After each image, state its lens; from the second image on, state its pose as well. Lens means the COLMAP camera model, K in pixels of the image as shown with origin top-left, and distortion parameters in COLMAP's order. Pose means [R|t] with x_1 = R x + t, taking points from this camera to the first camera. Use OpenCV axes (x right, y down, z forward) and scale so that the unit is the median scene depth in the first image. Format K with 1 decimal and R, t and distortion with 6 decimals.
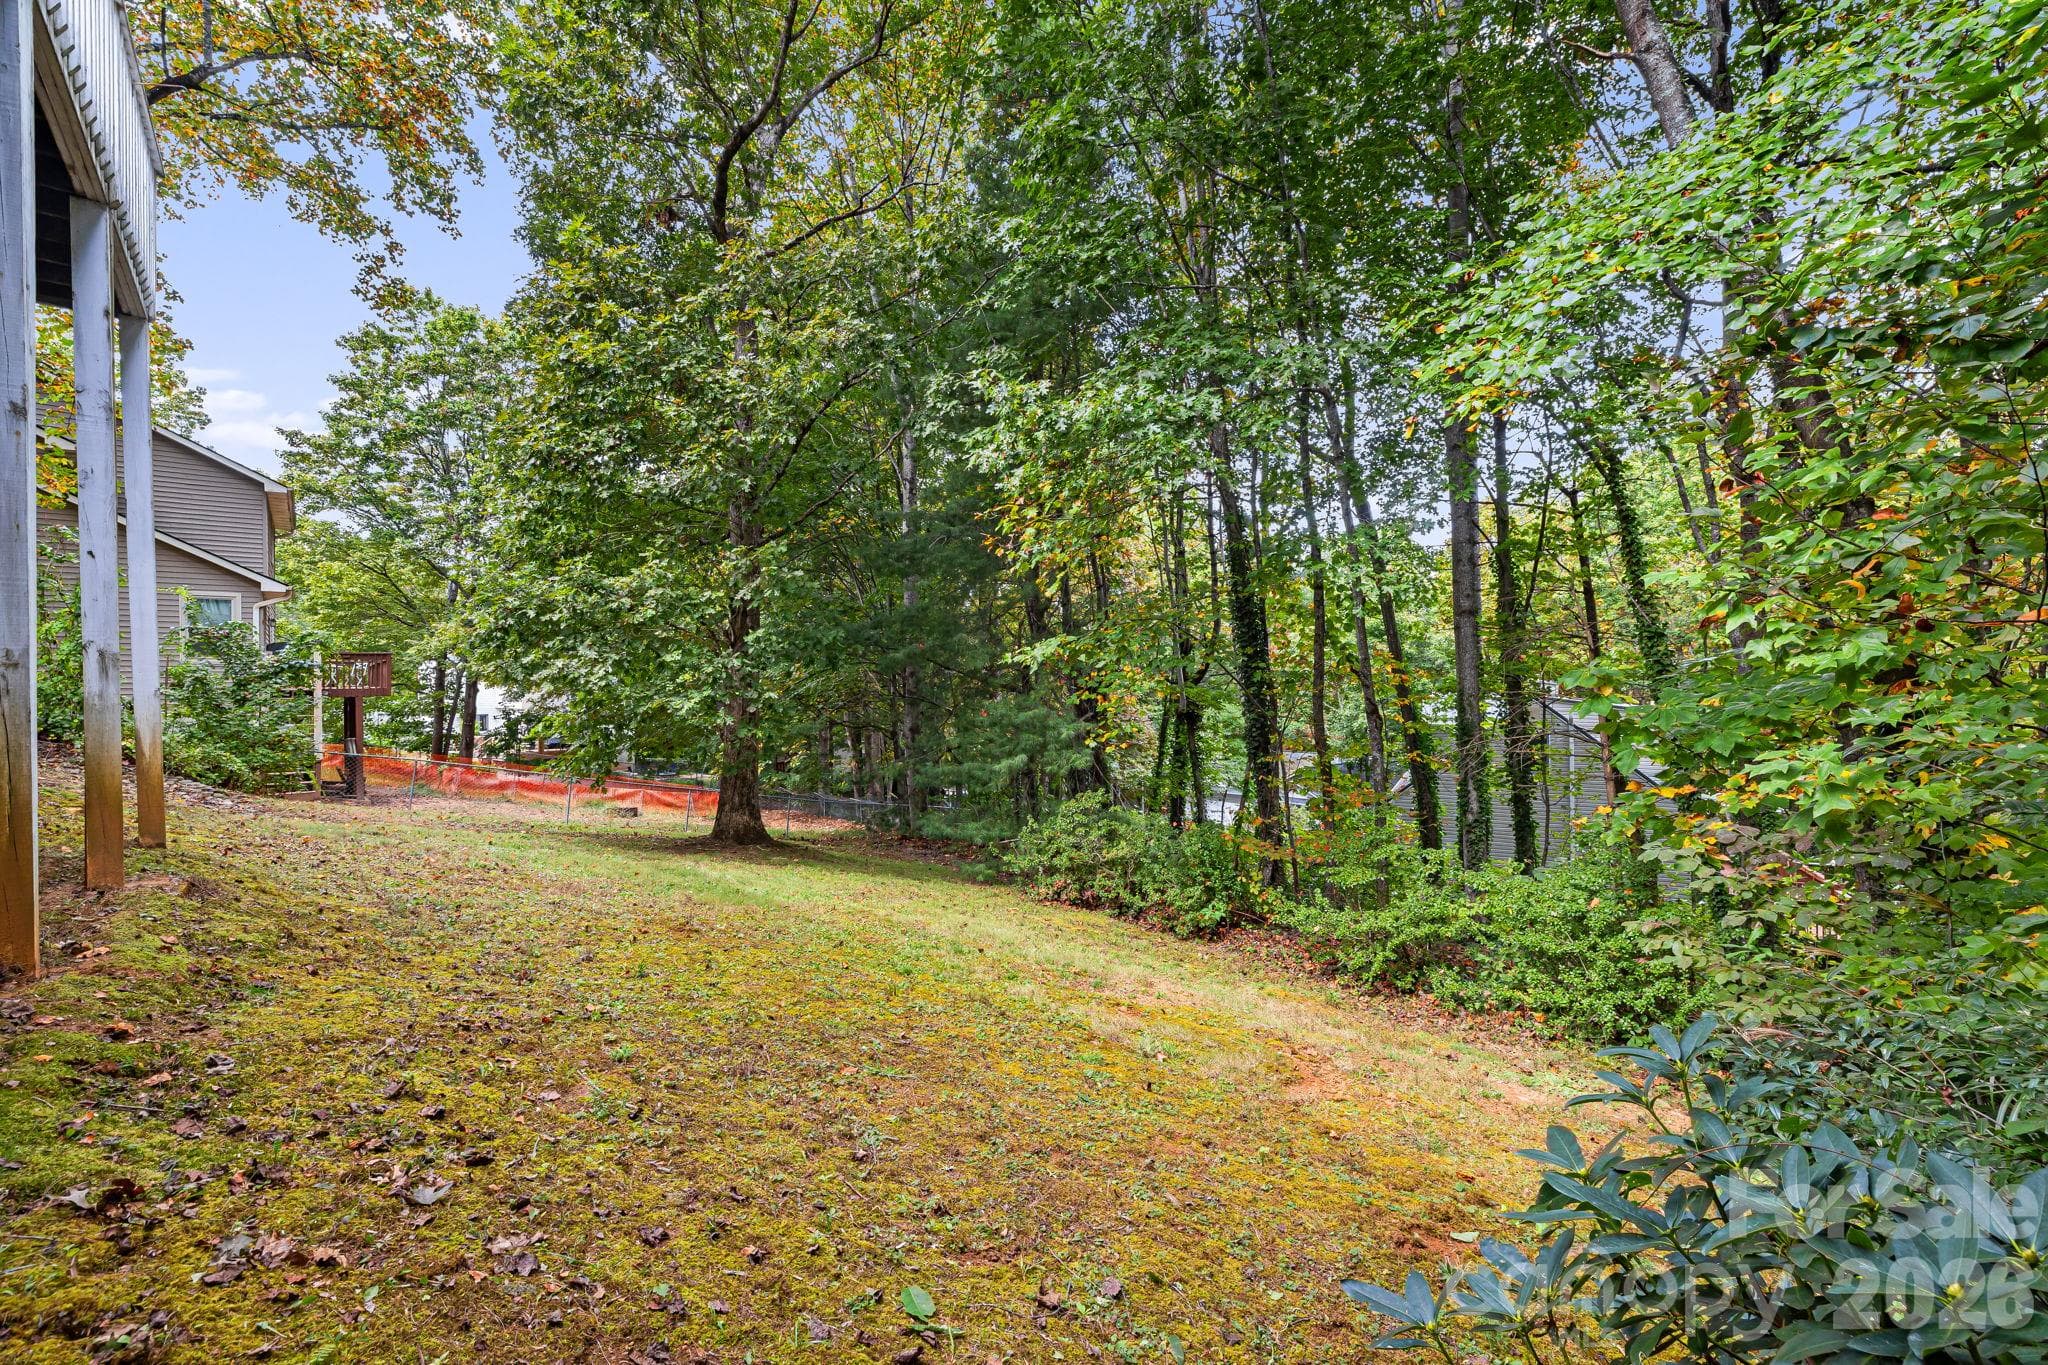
lens RADIAL K [[895.1, 0, 988.0], [0, 895.1, 688.9], [0, 0, 1]] dist [0.003323, 0.000308]
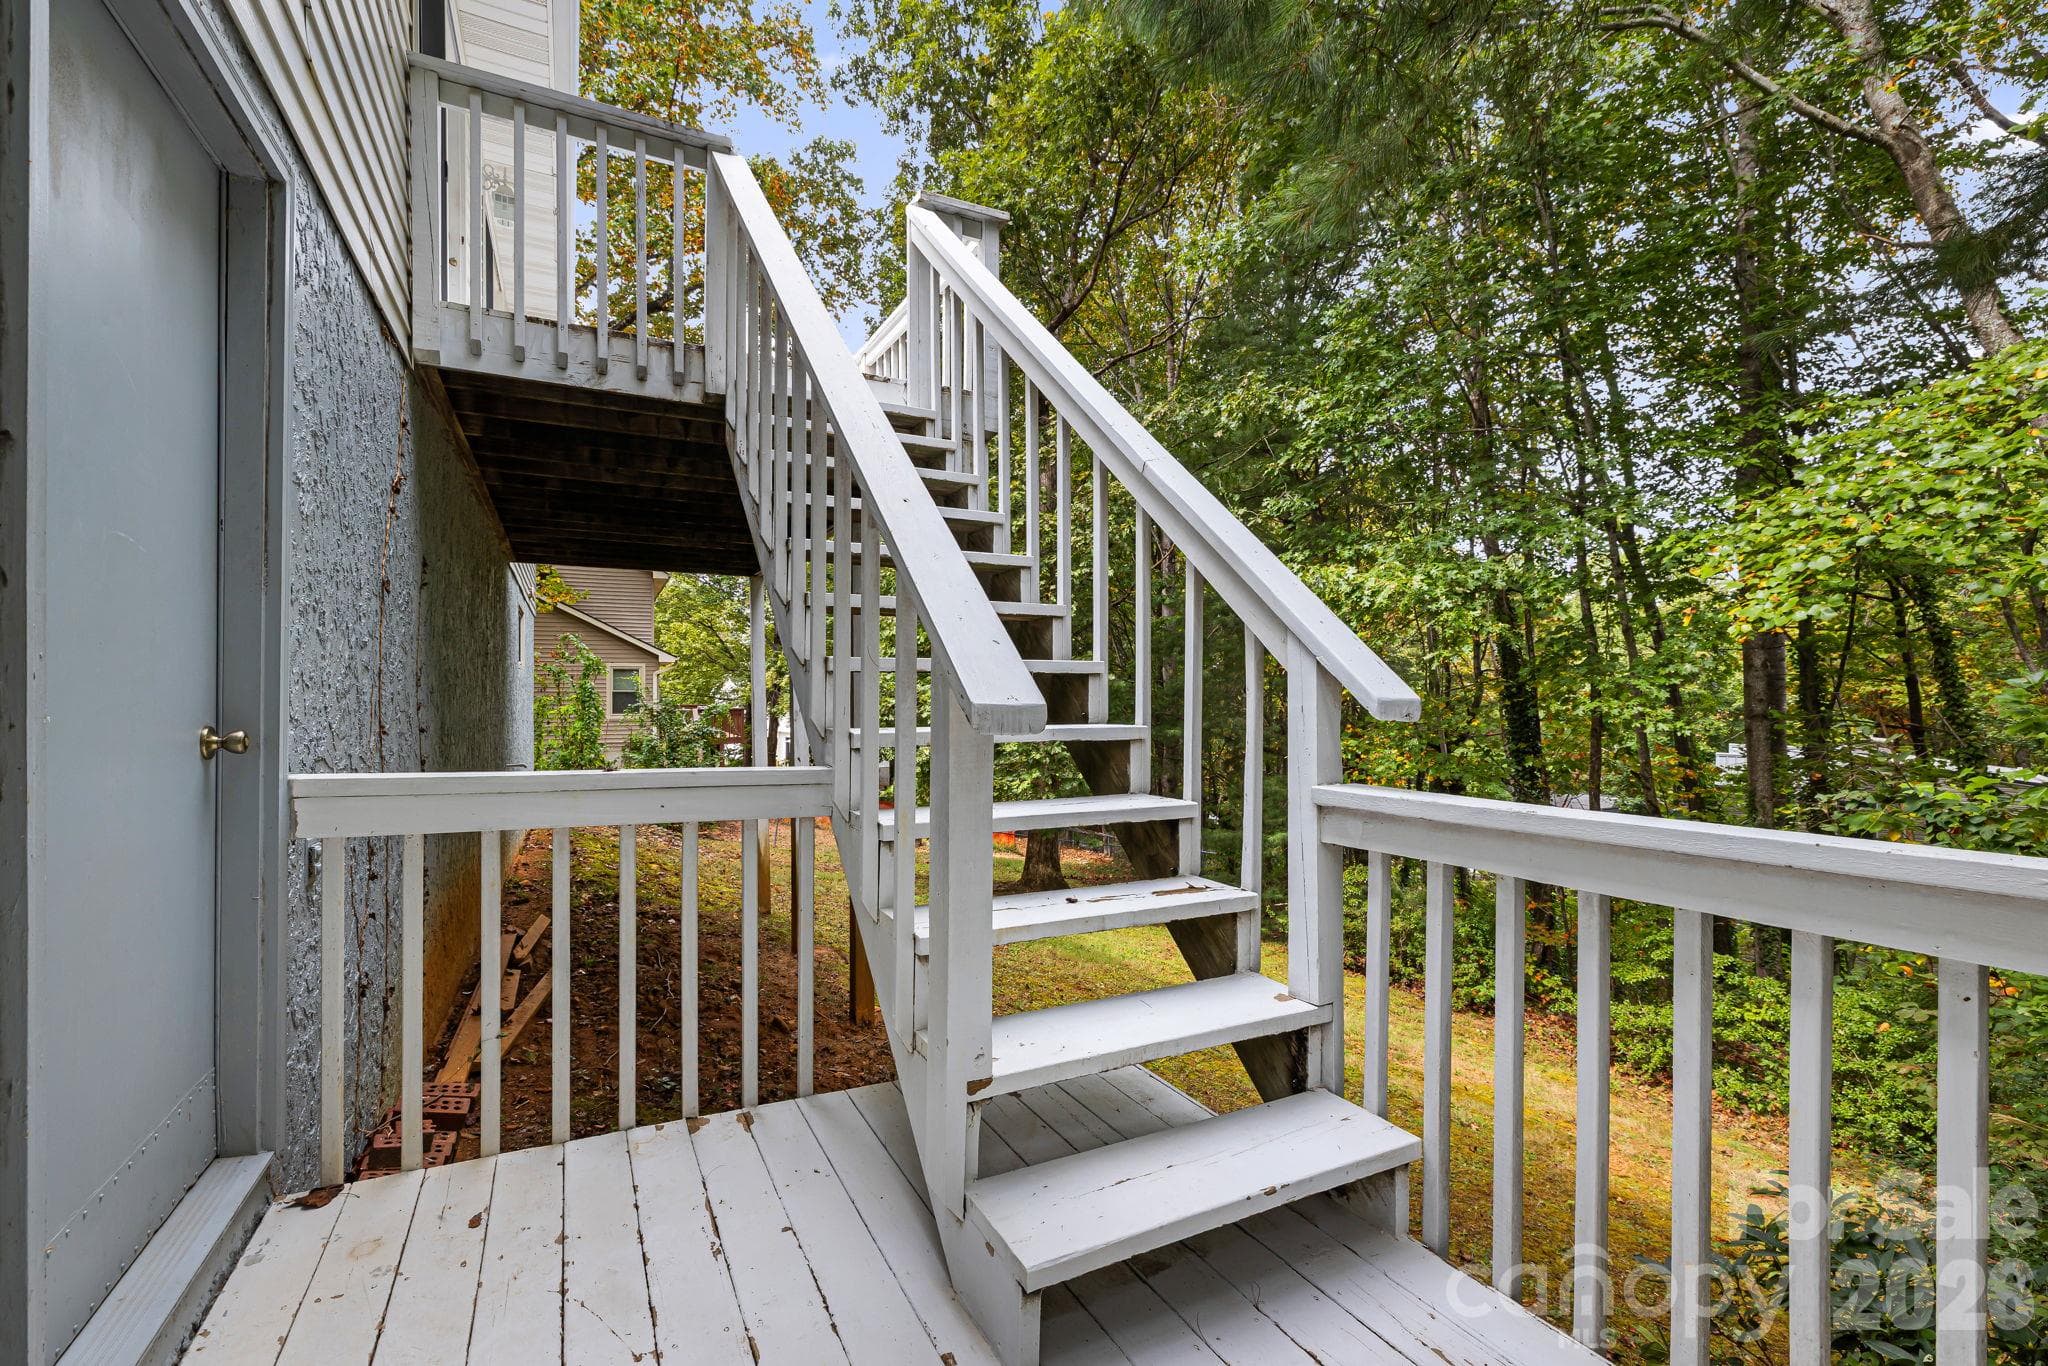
lens RADIAL K [[895.1, 0, 988.0], [0, 895.1, 689.4], [0, 0, 1]] dist [0.003323, 0.000308]
pose [[0.971762, 0.006367, -0.235875, -0.118826], [-0.009441, 0.999885, -0.011907, -0.135231], [0.235772, 0.013797, 0.971710, -0.299308]]
